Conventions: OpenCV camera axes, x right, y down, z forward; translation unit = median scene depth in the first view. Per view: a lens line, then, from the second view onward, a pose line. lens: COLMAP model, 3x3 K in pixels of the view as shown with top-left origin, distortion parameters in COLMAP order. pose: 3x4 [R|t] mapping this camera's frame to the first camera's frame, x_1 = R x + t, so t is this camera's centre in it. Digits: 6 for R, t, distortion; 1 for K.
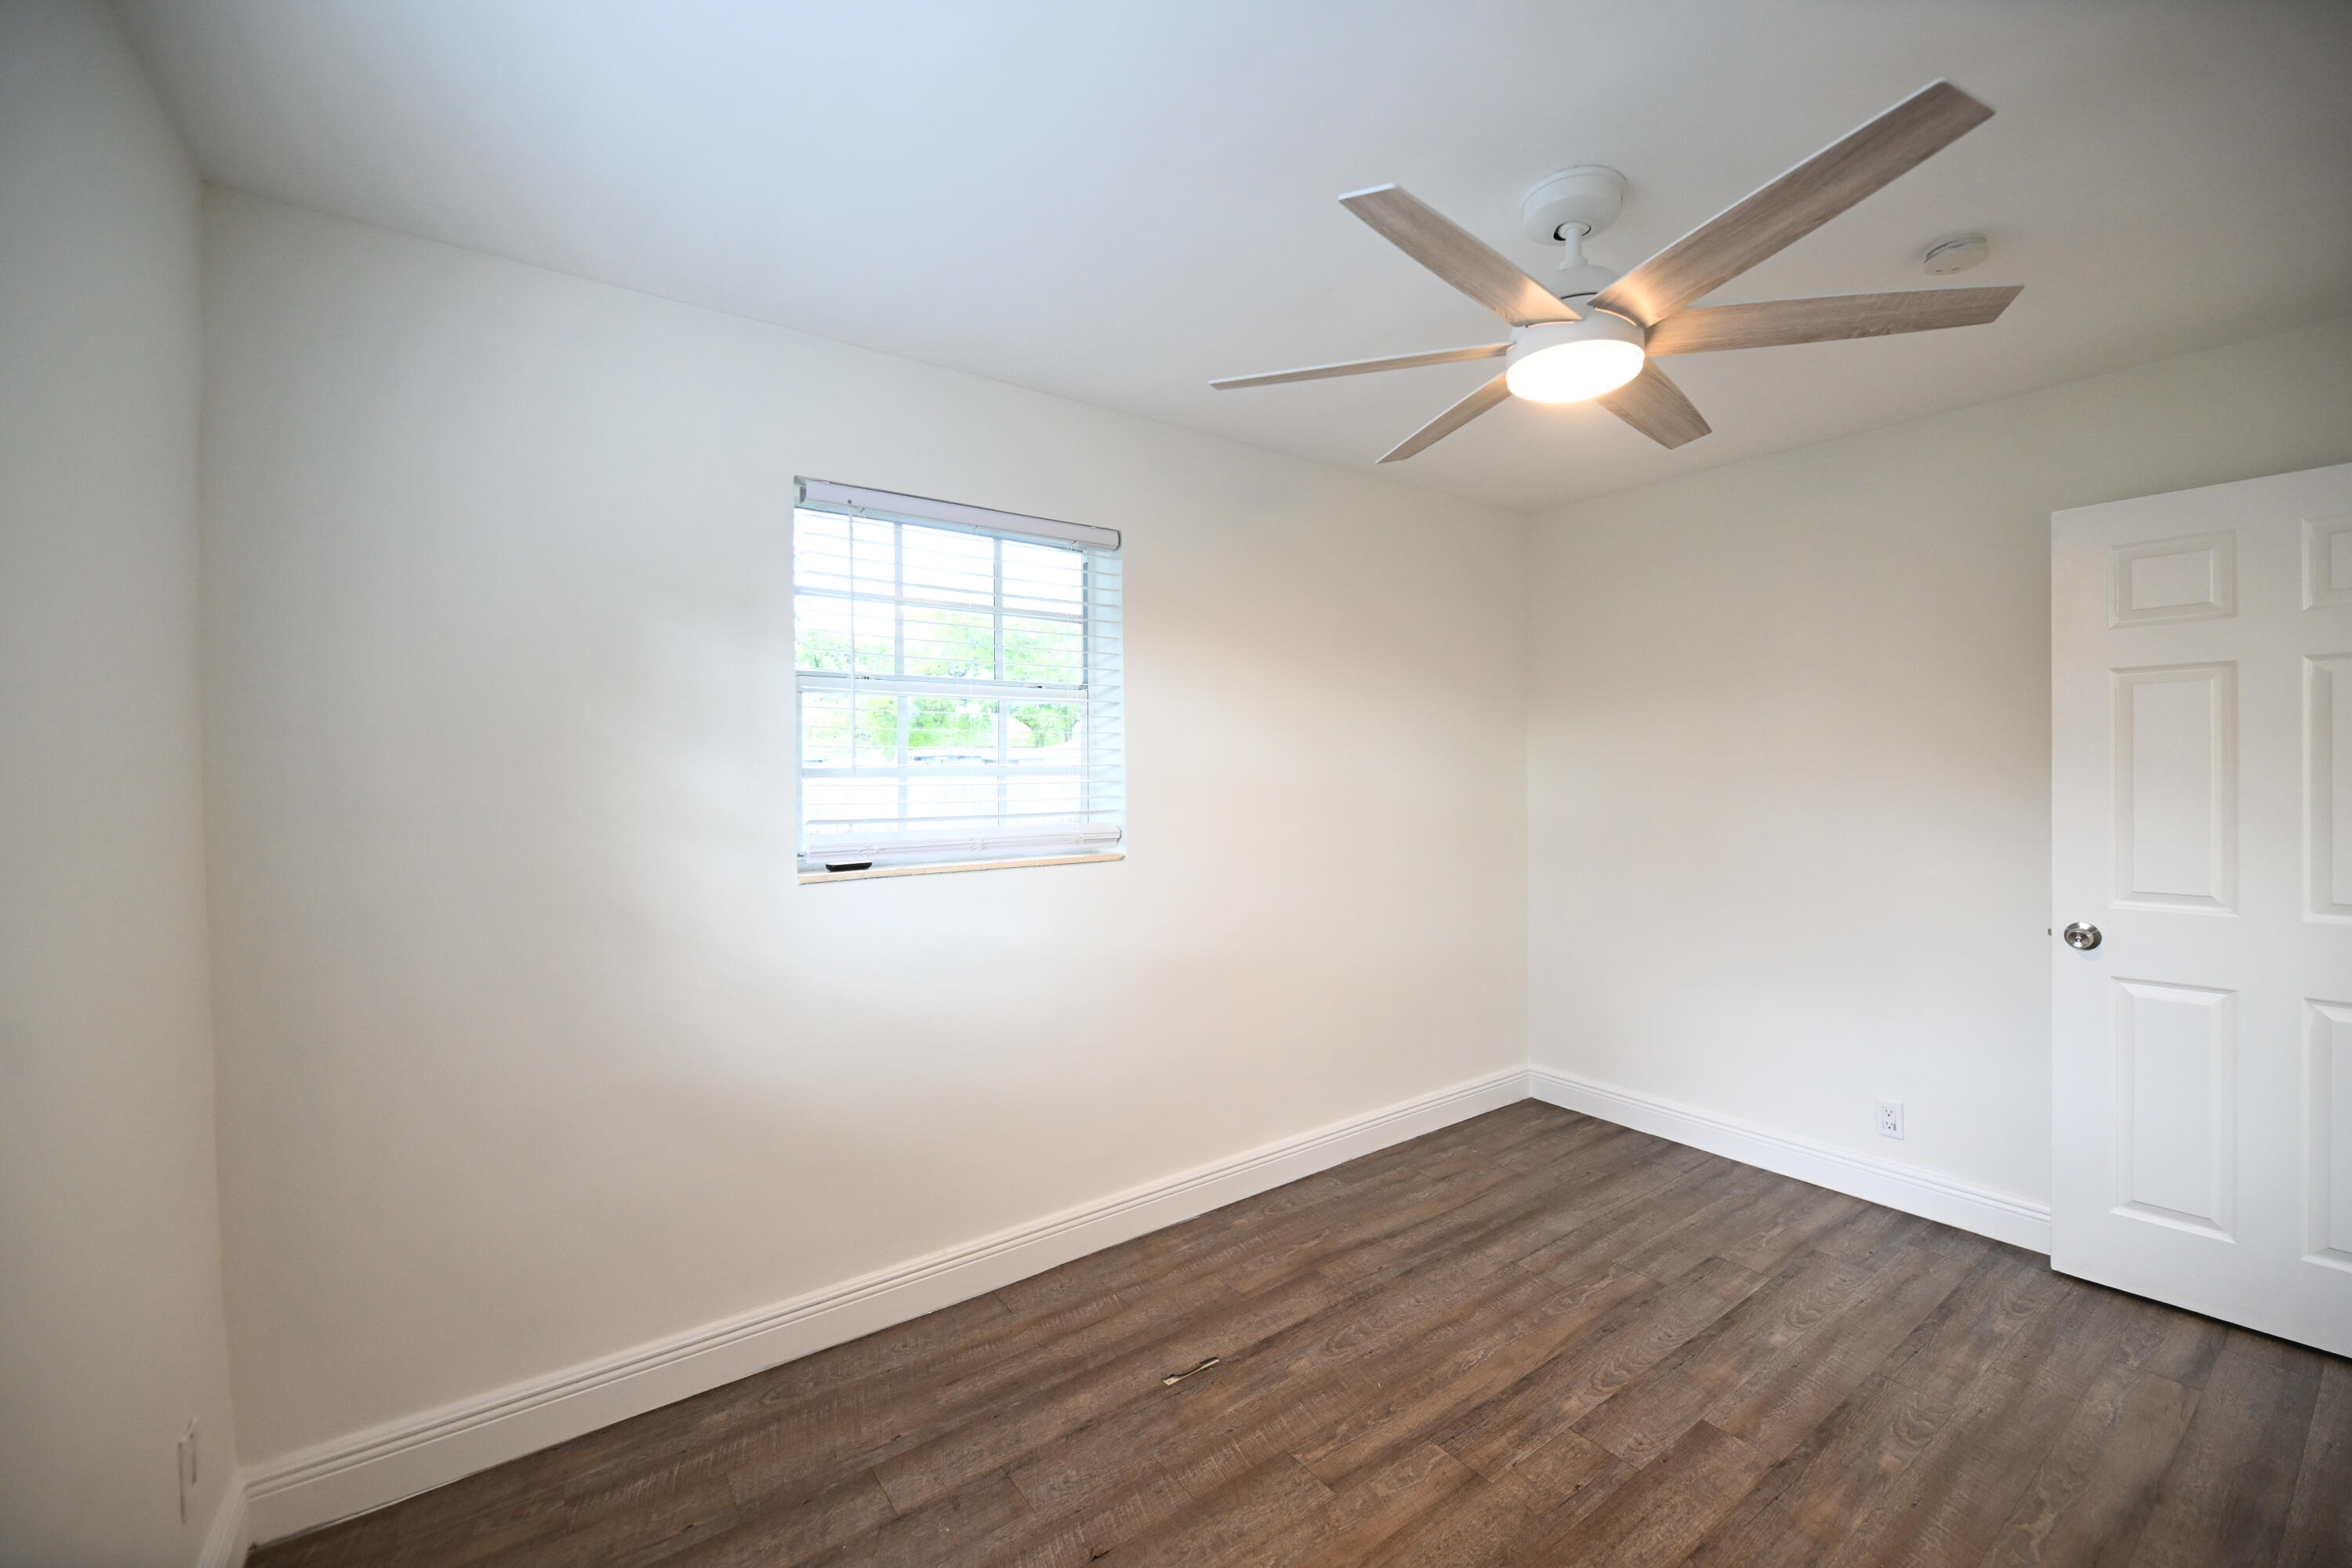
lens RADIAL K [[944.5, 0, 1168.5], [0, 944.5, 780.3], [0, 0, 1]] dist [0.001727, -0.004284]
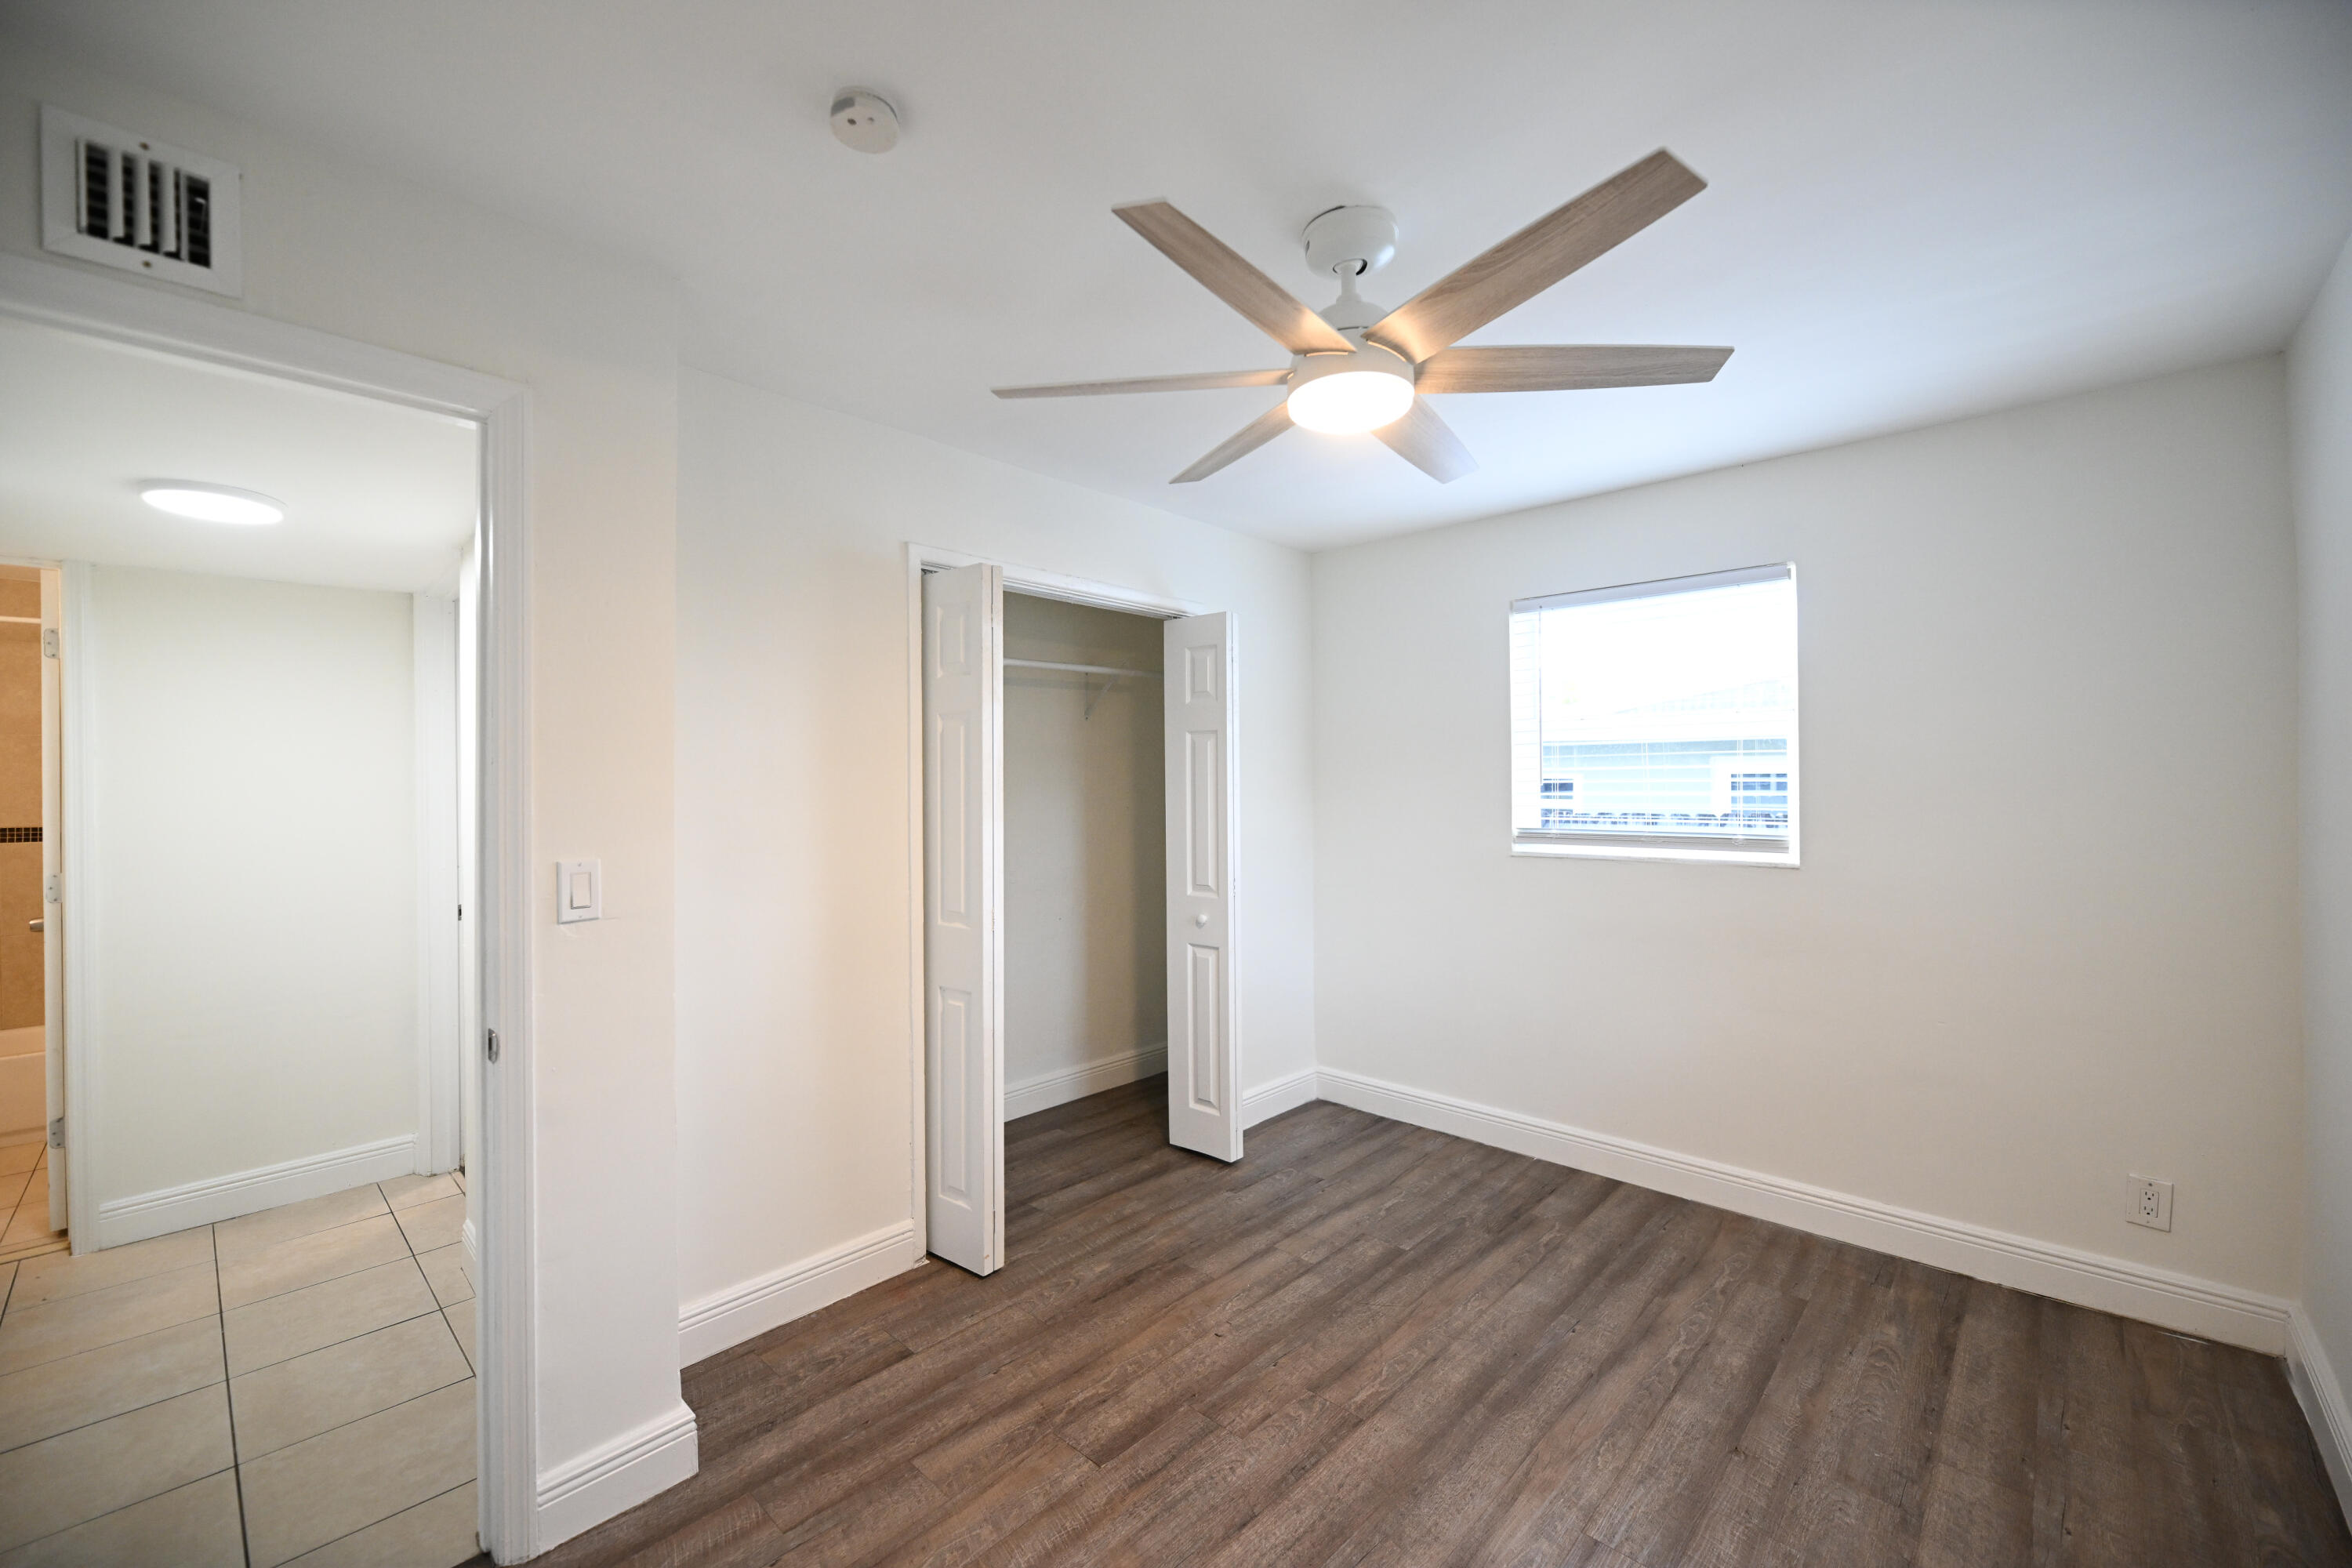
lens RADIAL K [[944.5, 0, 1168.5], [0, 944.5, 780.3], [0, 0, 1]] dist [0.001727, -0.004284]
pose [[-0.981195, 0.013142, -0.192570, 0.628740], [0.010938, 0.999862, 0.012502, -0.029334], [0.192707, 0.010161, -0.981204, 1.509879]]
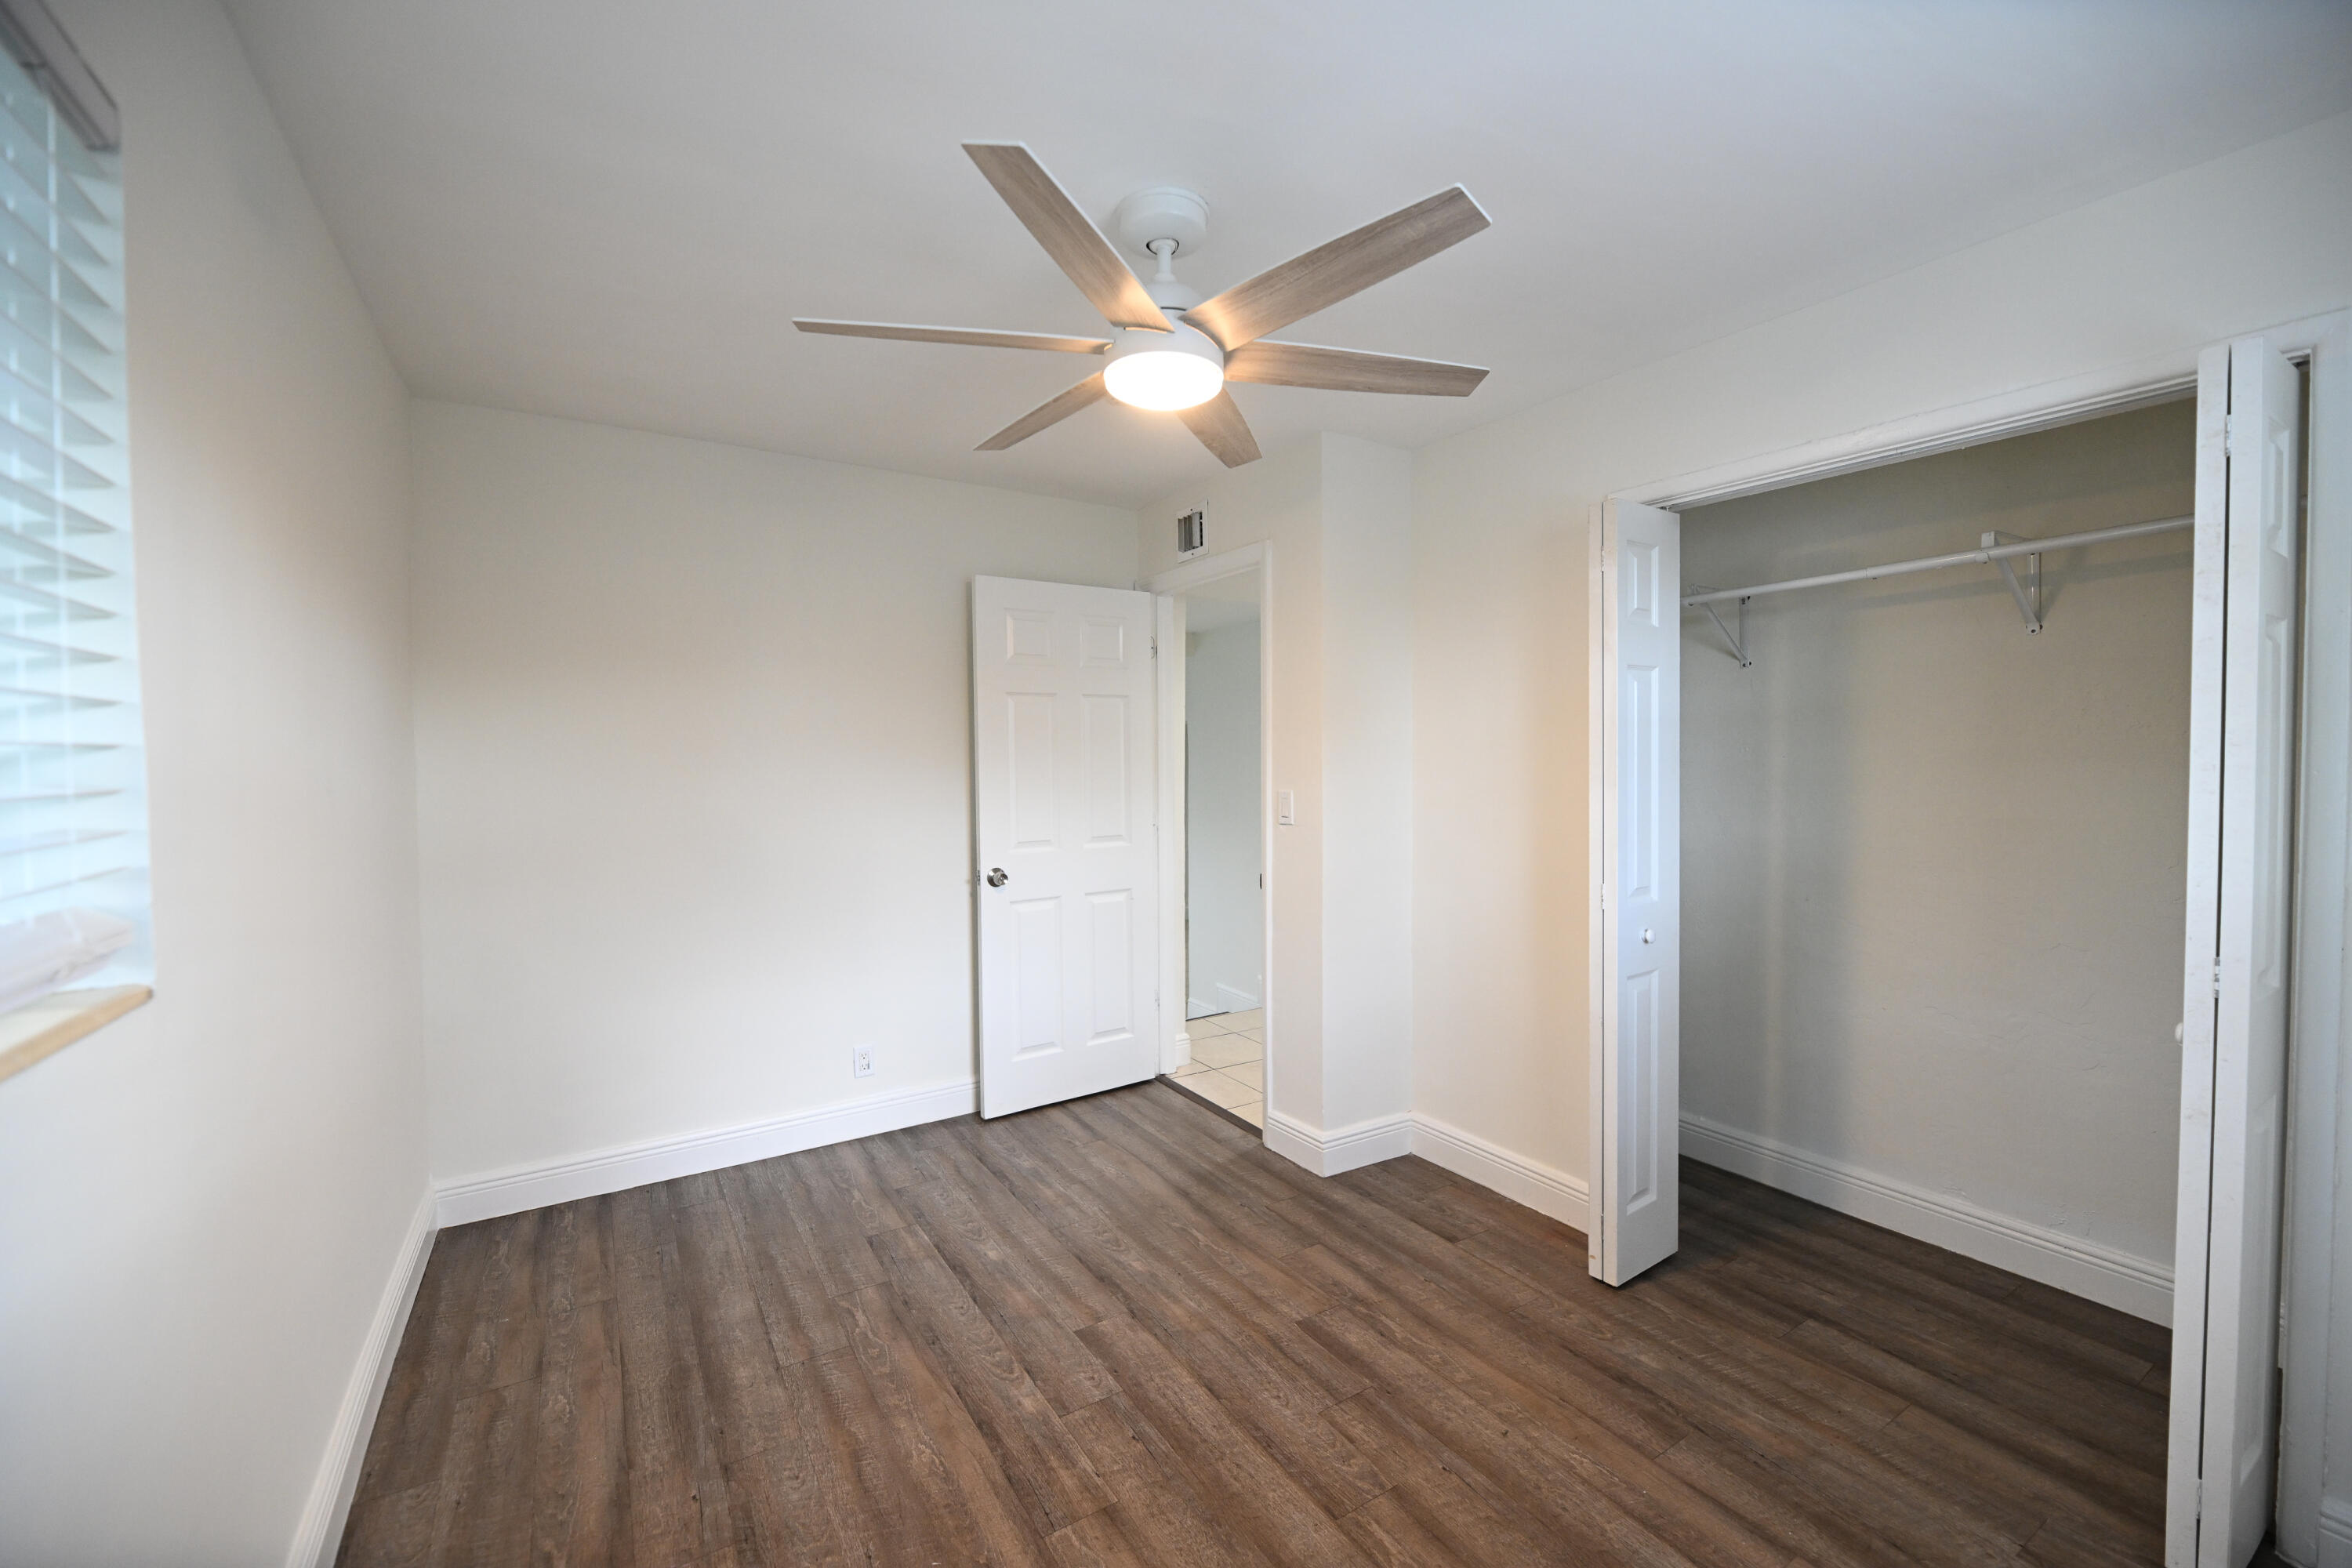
lens RADIAL K [[944.5, 0, 1168.5], [0, 944.5, 780.3], [0, 0, 1]] dist [0.001727, -0.004284]
pose [[0.063658, -0.018303, 0.997804, -0.490006], [0.018972, 0.999673, 0.017127, -0.001537], [-0.997791, 0.017840, 0.063985, 0.718074]]
